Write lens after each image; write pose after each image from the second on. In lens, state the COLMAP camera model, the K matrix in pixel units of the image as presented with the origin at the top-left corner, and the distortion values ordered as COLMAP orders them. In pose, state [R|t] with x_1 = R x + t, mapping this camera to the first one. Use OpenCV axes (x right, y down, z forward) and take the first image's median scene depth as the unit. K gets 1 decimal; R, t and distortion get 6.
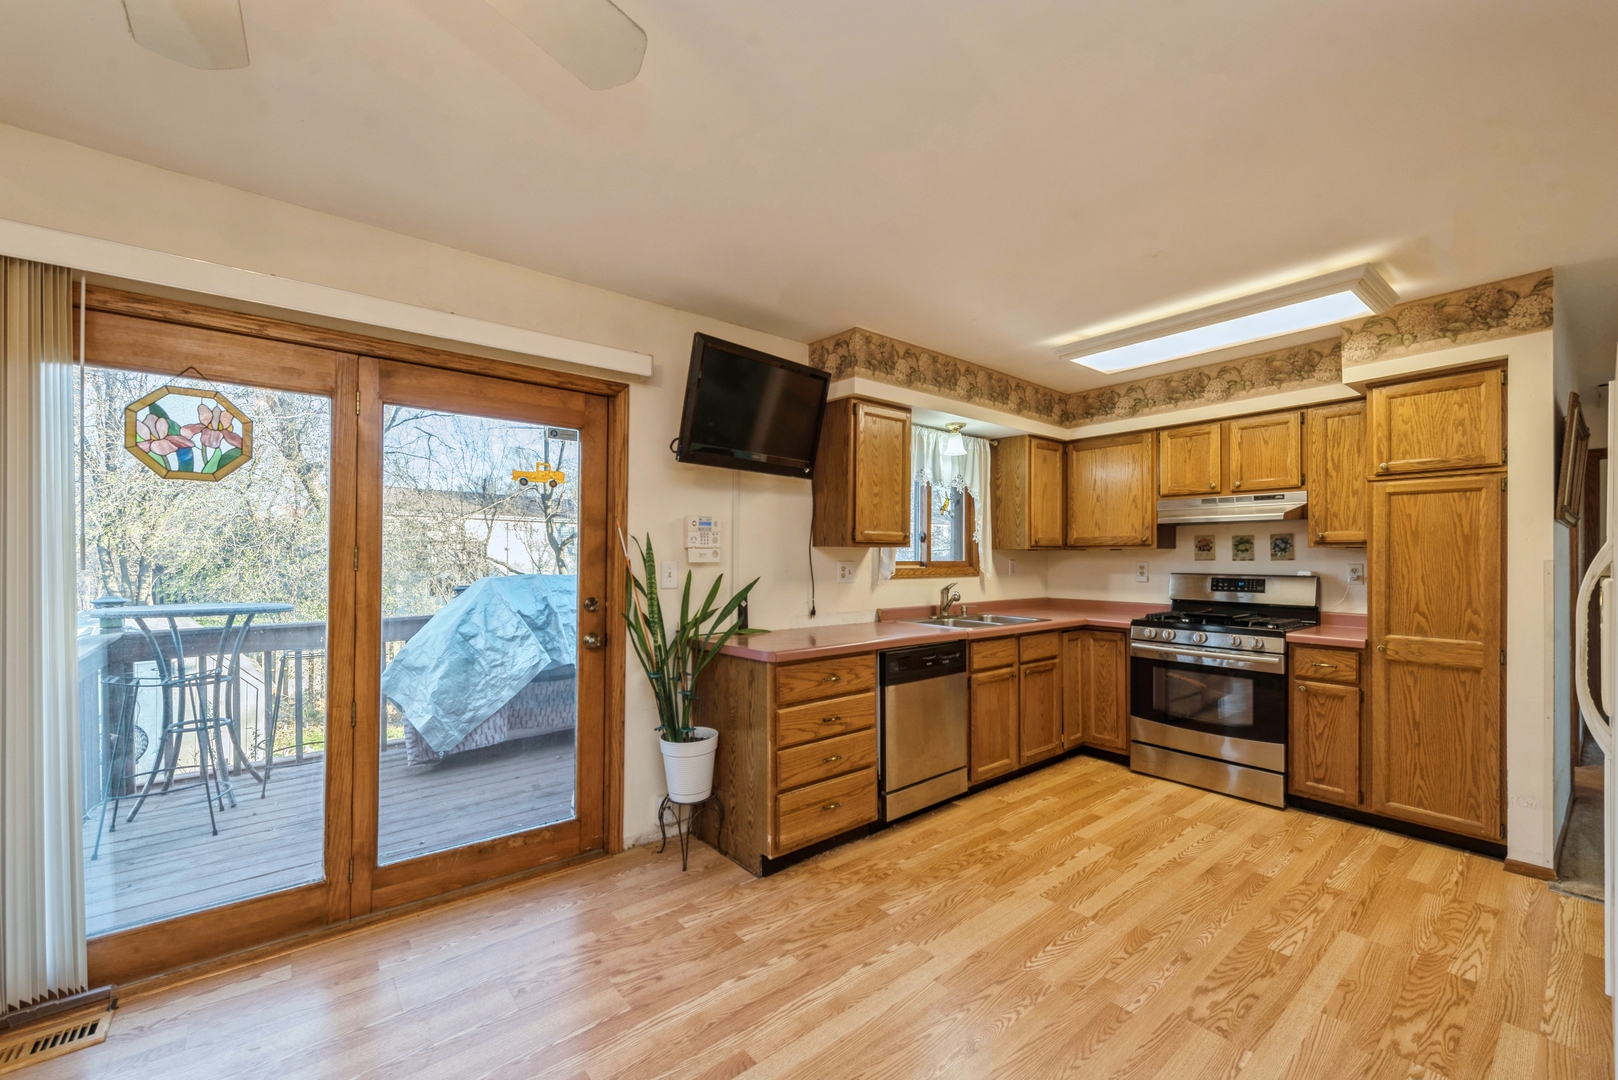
lens RADIAL K [[659.9, 0, 805.9], [0, 659.9, 548.5], [0, 0, 1]] dist [0.010212, -0.000225]
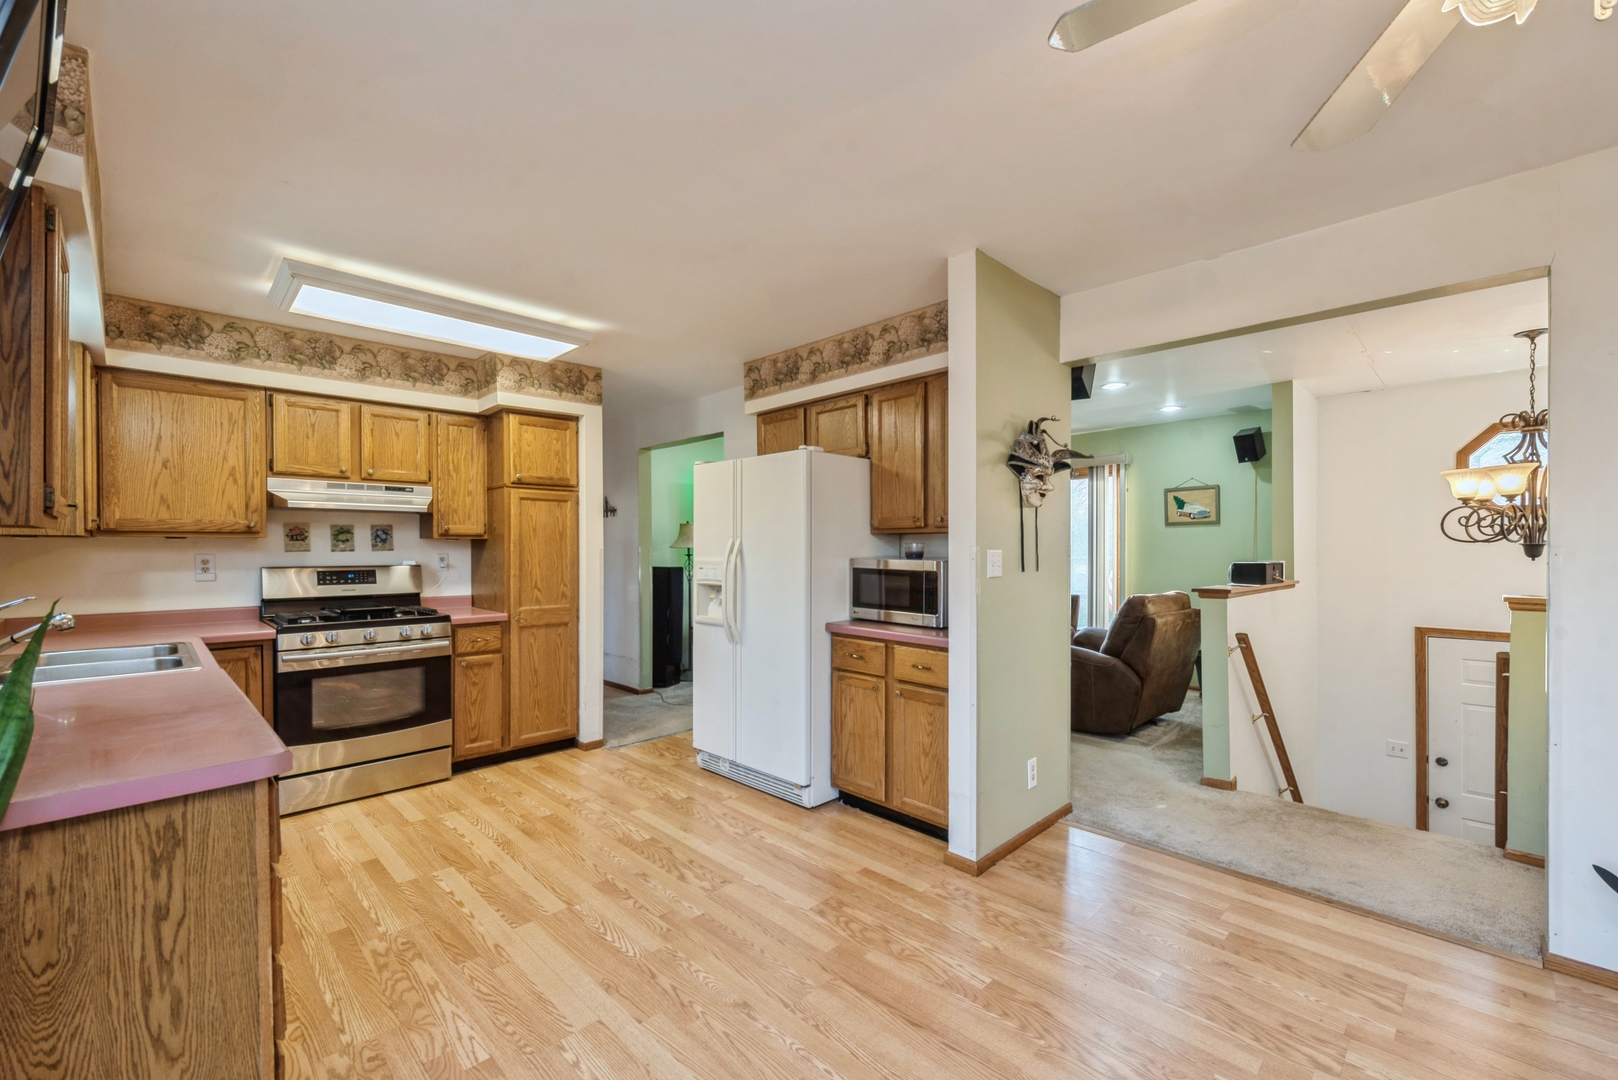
lens RADIAL K [[677.2, 0, 803.4], [0, 677.2, 550.4], [0, 0, 1]] dist [0.000638, -0.000081]
pose [[-0.109821, -0.005116, 0.993938, -0.457243], [-0.010736, 0.999935, 0.003961, 0.007395], [-0.993893, -0.010236, -0.109868, 0.557131]]
